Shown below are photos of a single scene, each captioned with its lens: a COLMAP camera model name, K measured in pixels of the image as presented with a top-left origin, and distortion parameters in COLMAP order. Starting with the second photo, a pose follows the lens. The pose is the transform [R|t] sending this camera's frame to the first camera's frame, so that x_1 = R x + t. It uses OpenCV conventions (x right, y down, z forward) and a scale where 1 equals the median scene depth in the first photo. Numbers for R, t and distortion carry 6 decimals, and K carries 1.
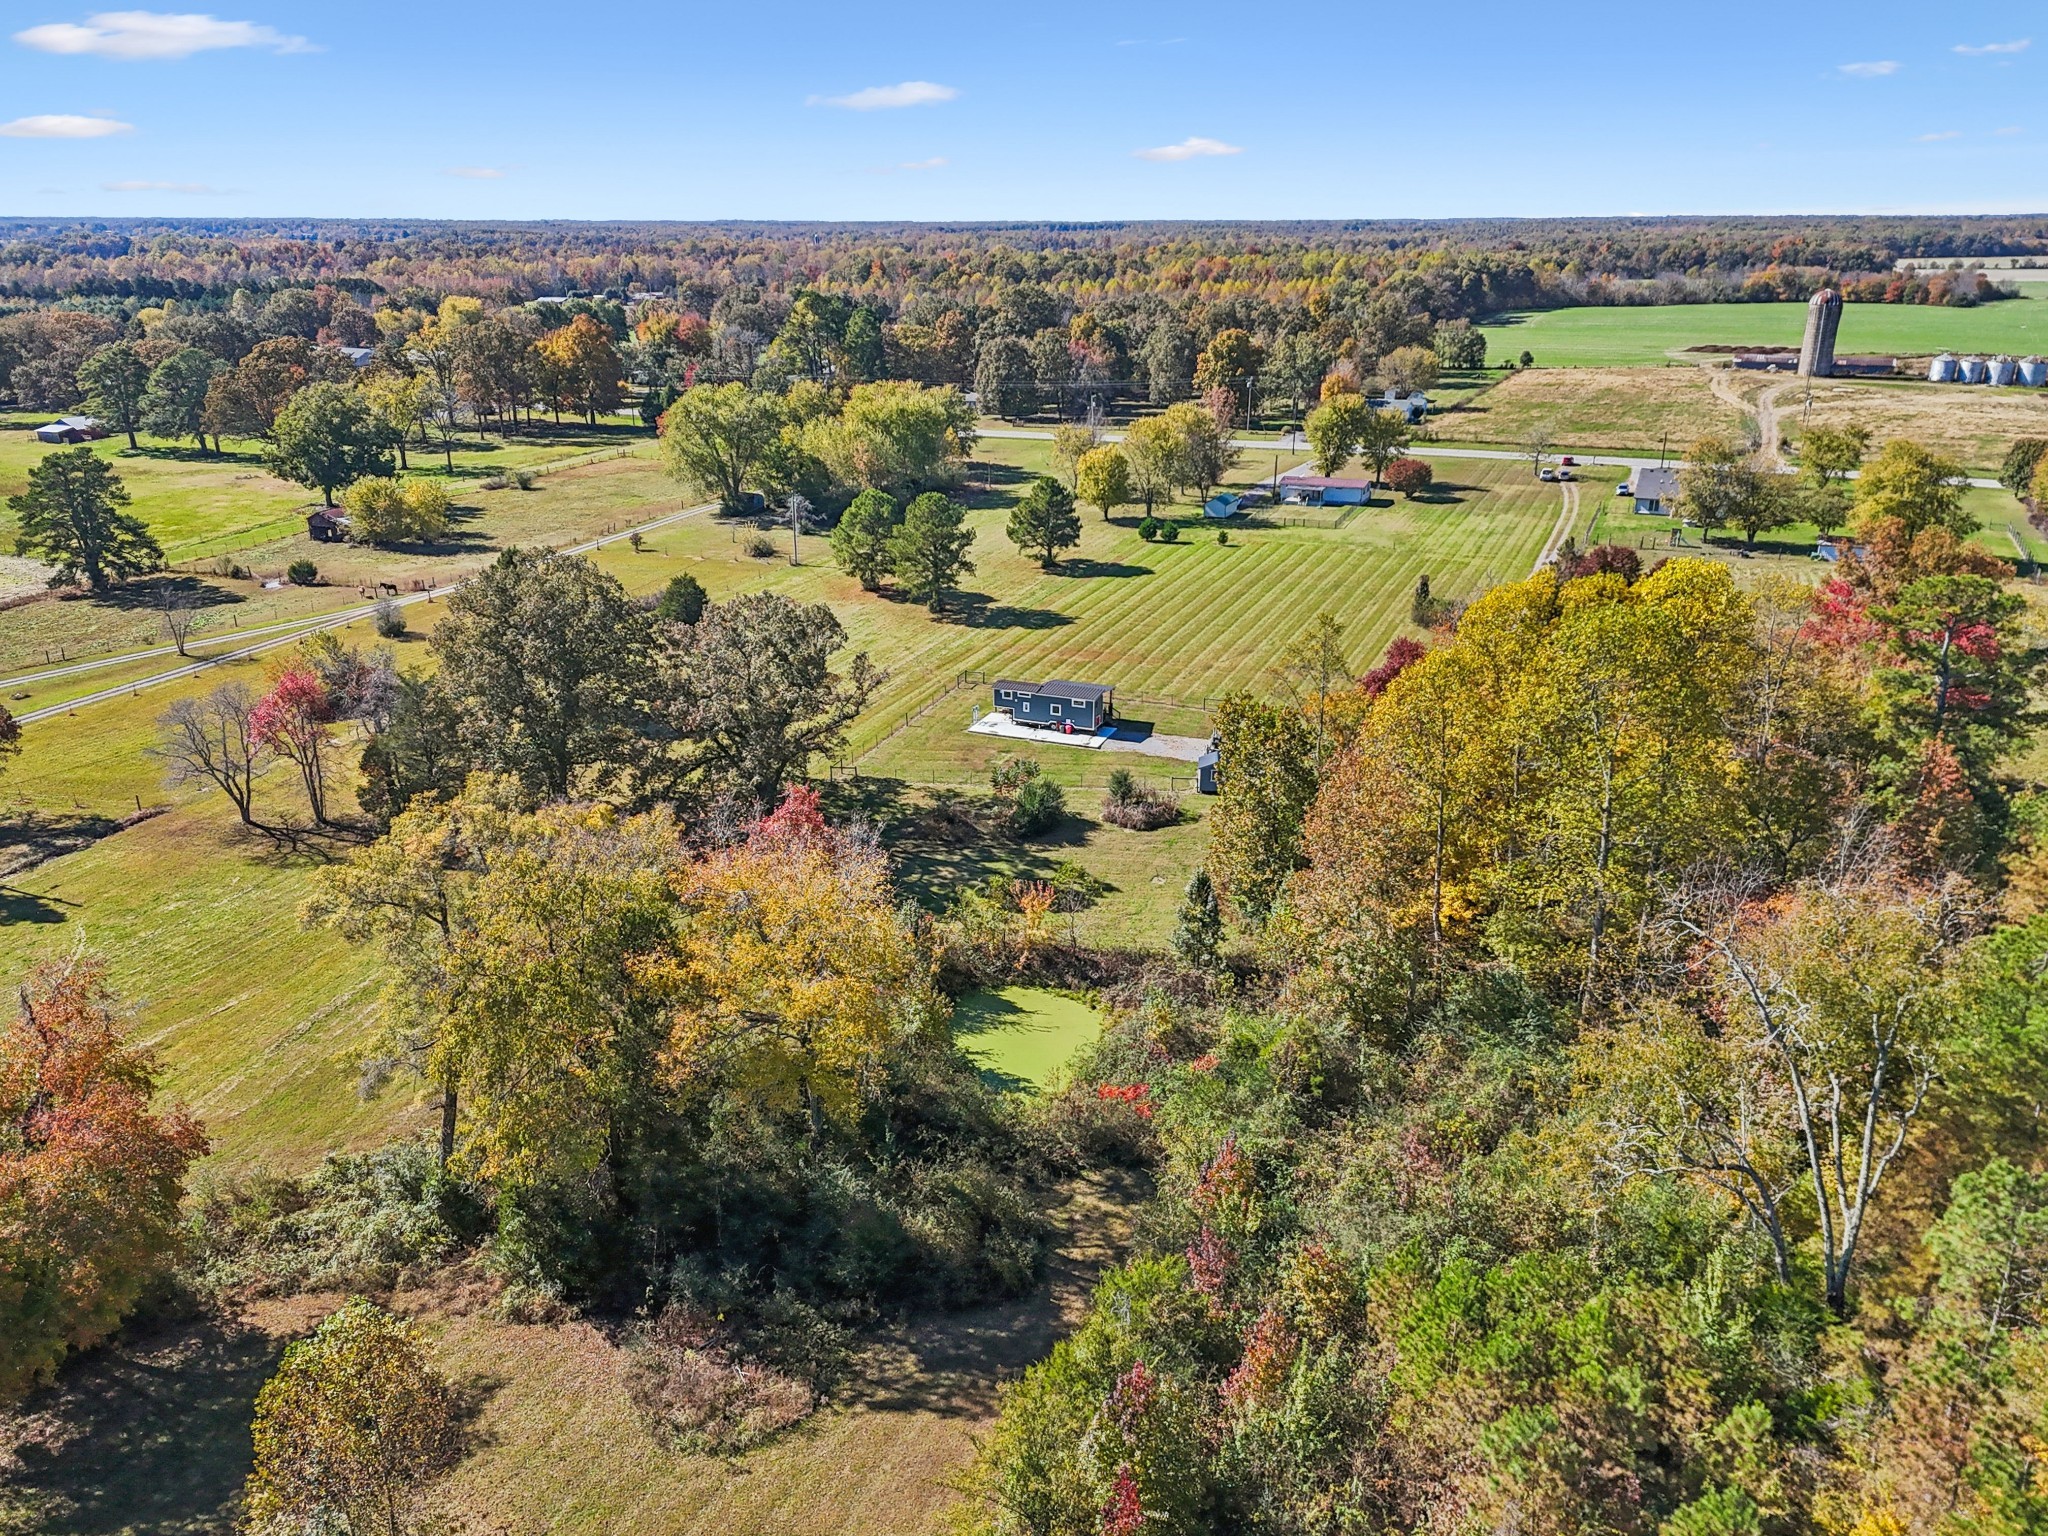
lens RADIAL K [[1553.9, 0, 1006.1], [0, 1553.9, 763.4], [0, 0, 1]] dist [0.059434, -0.049974]
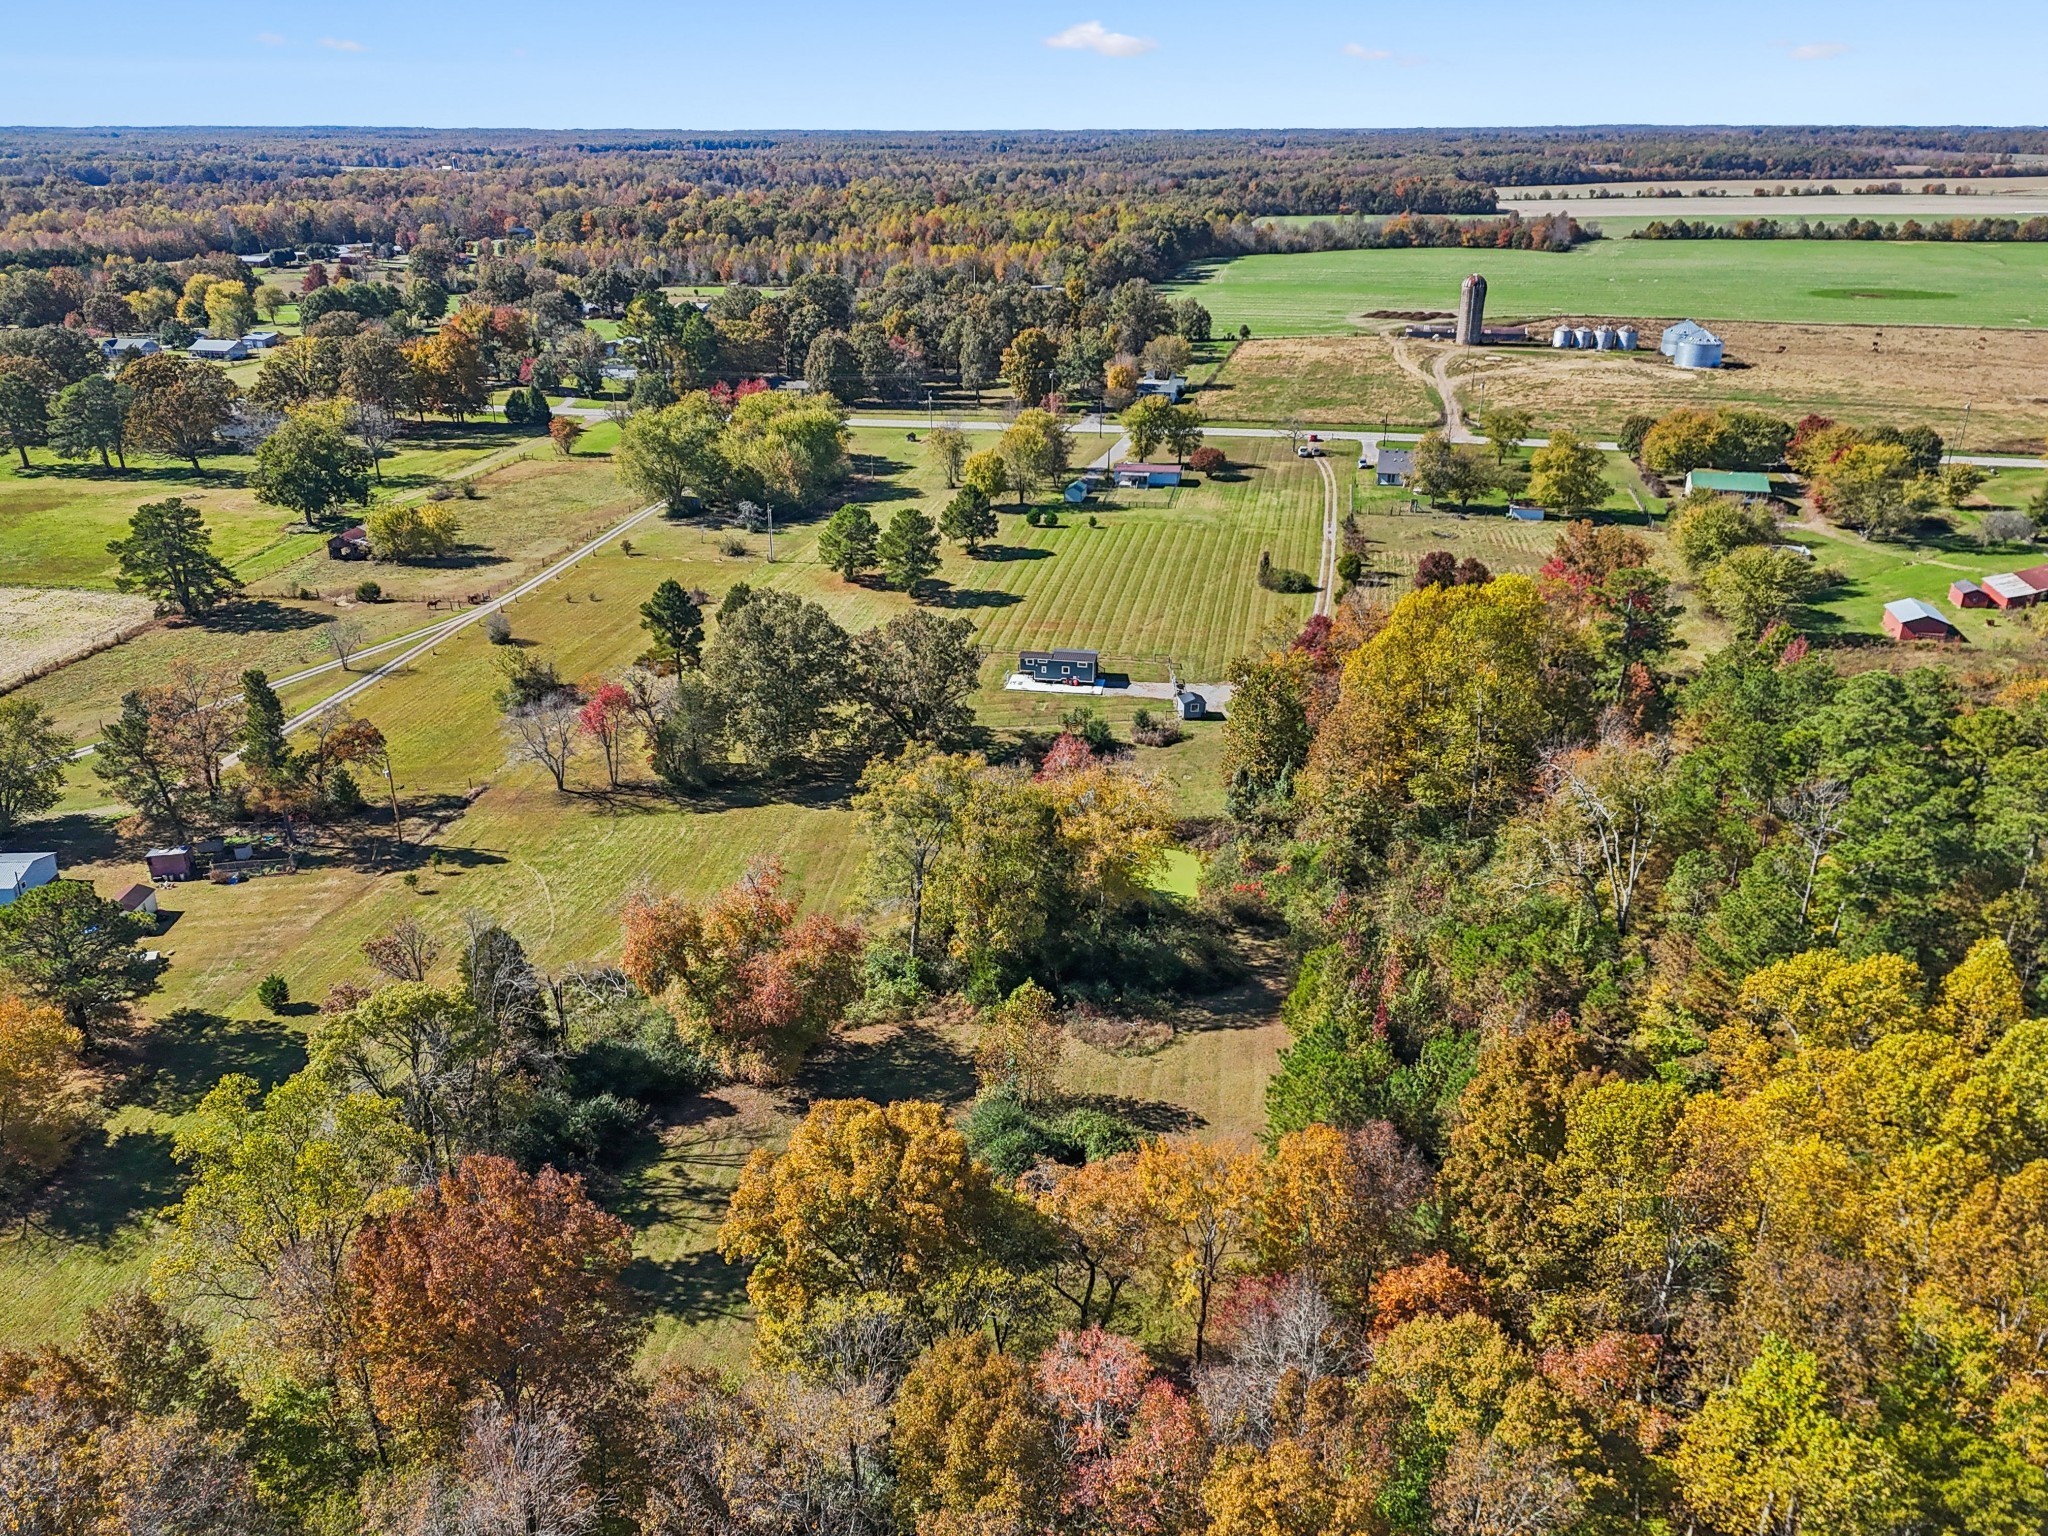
lens RADIAL K [[1553.9, 0, 1006.1], [0, 1553.9, 763.4], [0, 0, 1]] dist [0.059434, -0.049974]
pose [[0.977109, -0.081107, 0.196673, -0.213089], [0.071394, 0.995875, 0.055995, -0.022095], [-0.200404, -0.040672, 0.978869, -0.281171]]
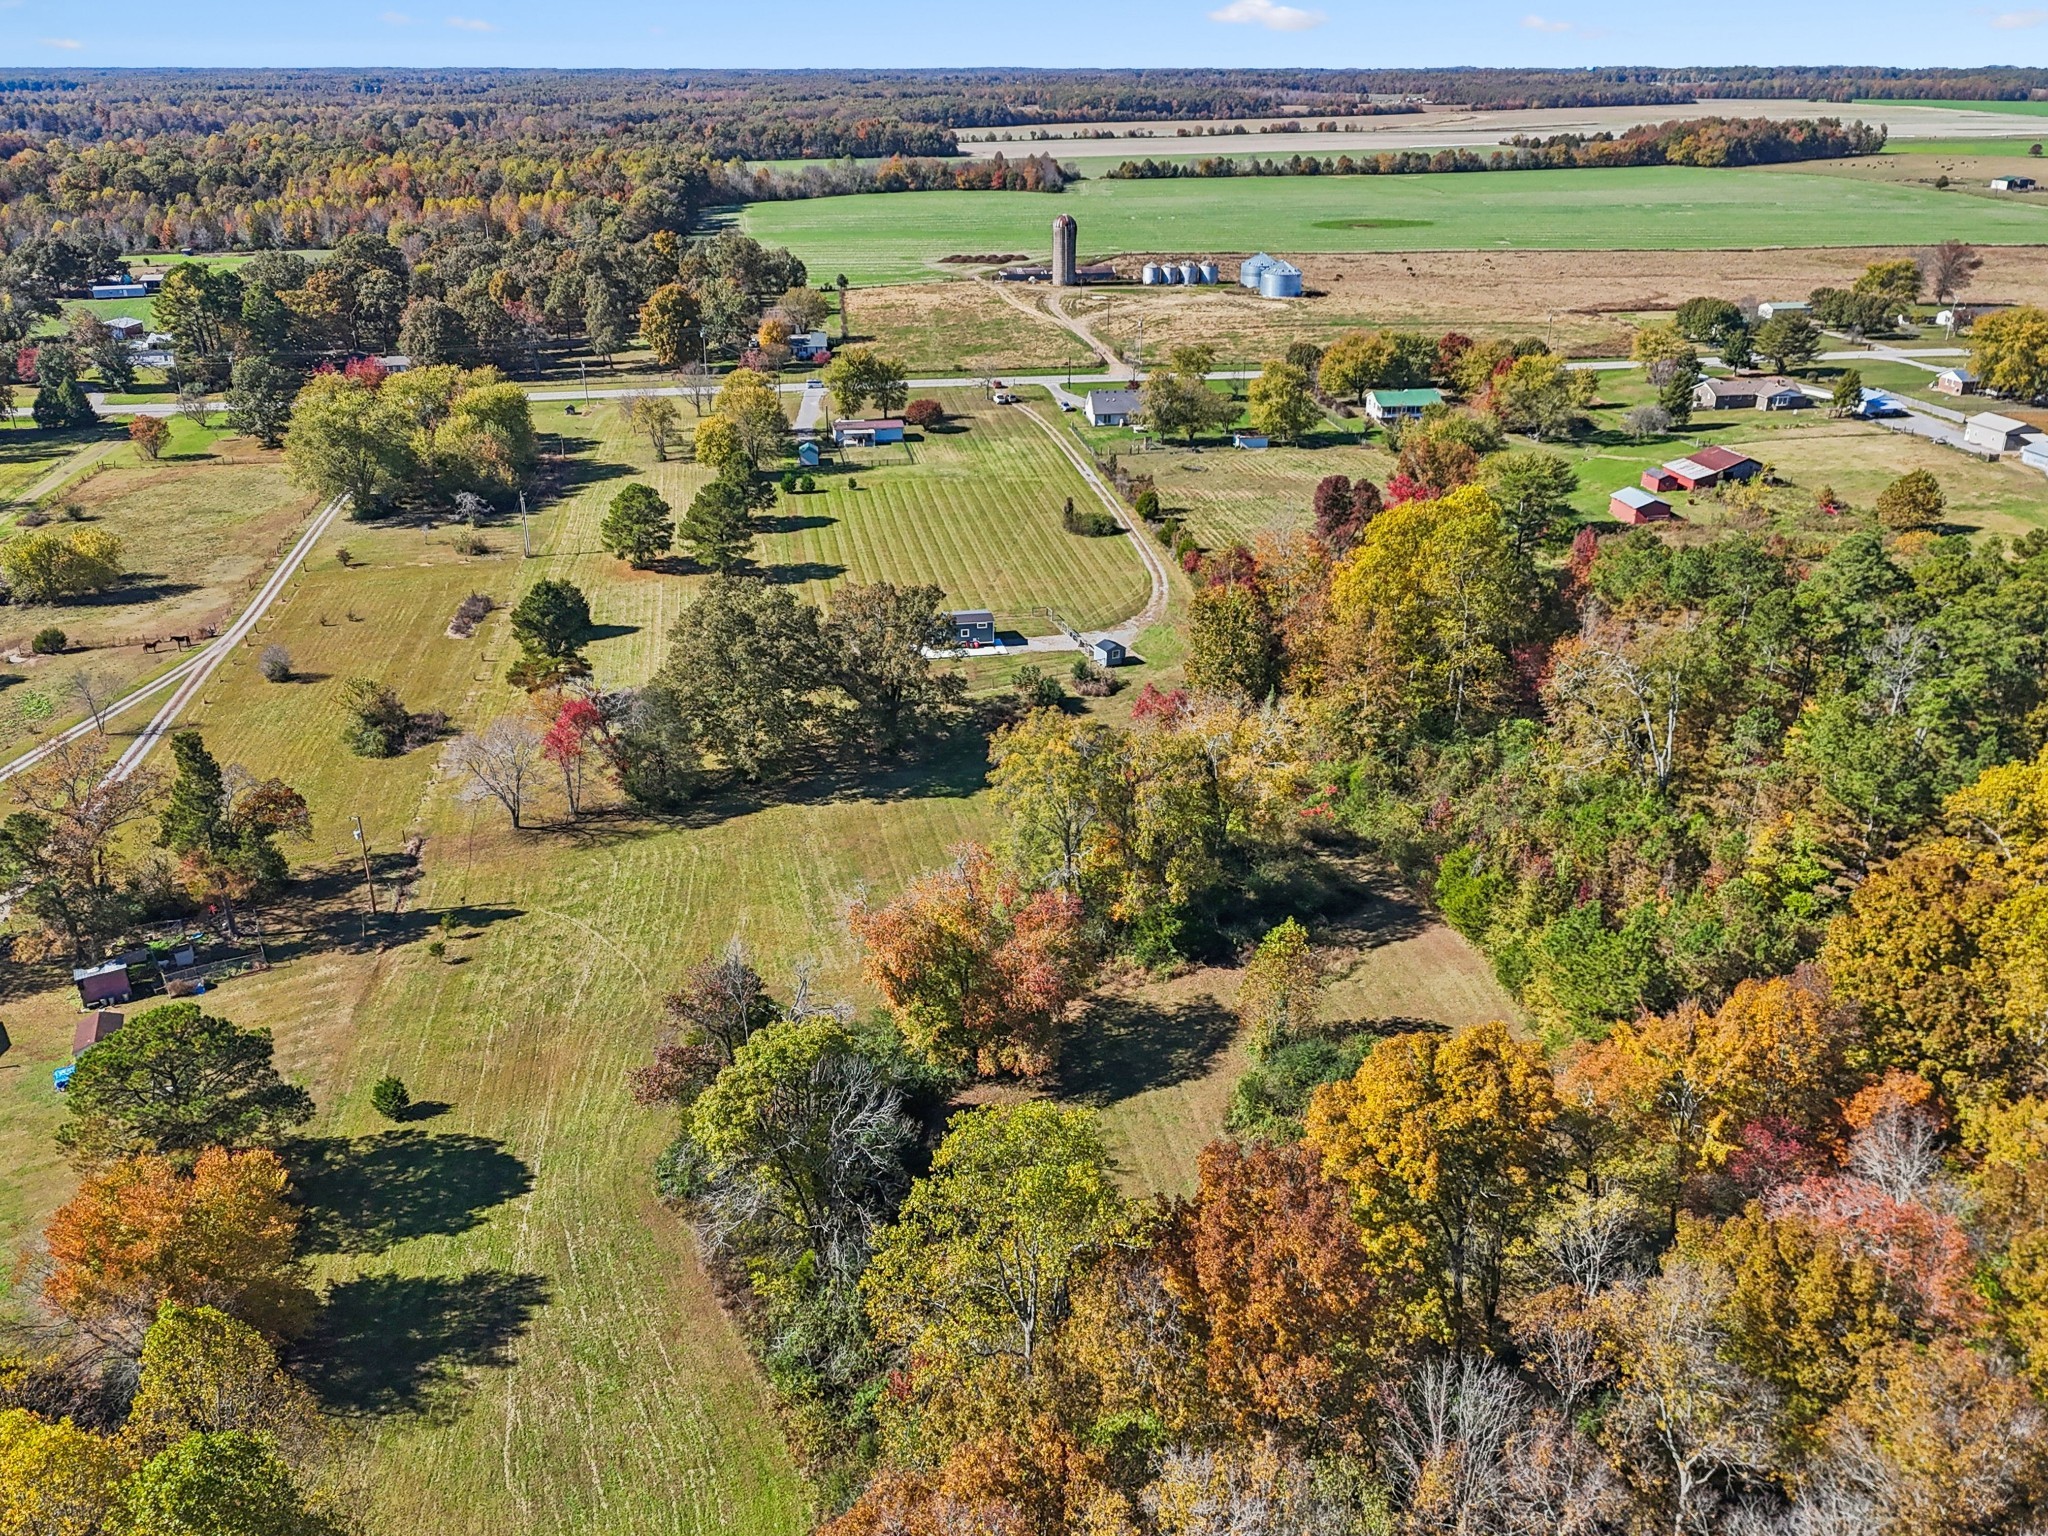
lens RADIAL K [[1627.4, 0, 1021.8], [0, 1627.4, 774.7], [0, 0, 1]] dist [0.055761, -0.046403]
pose [[0.841338, -0.218302, 0.494464, -0.457673], [0.183312, 0.975836, 0.118916, -0.050423], [-0.508476, -0.009408, 0.861025, -0.195686]]
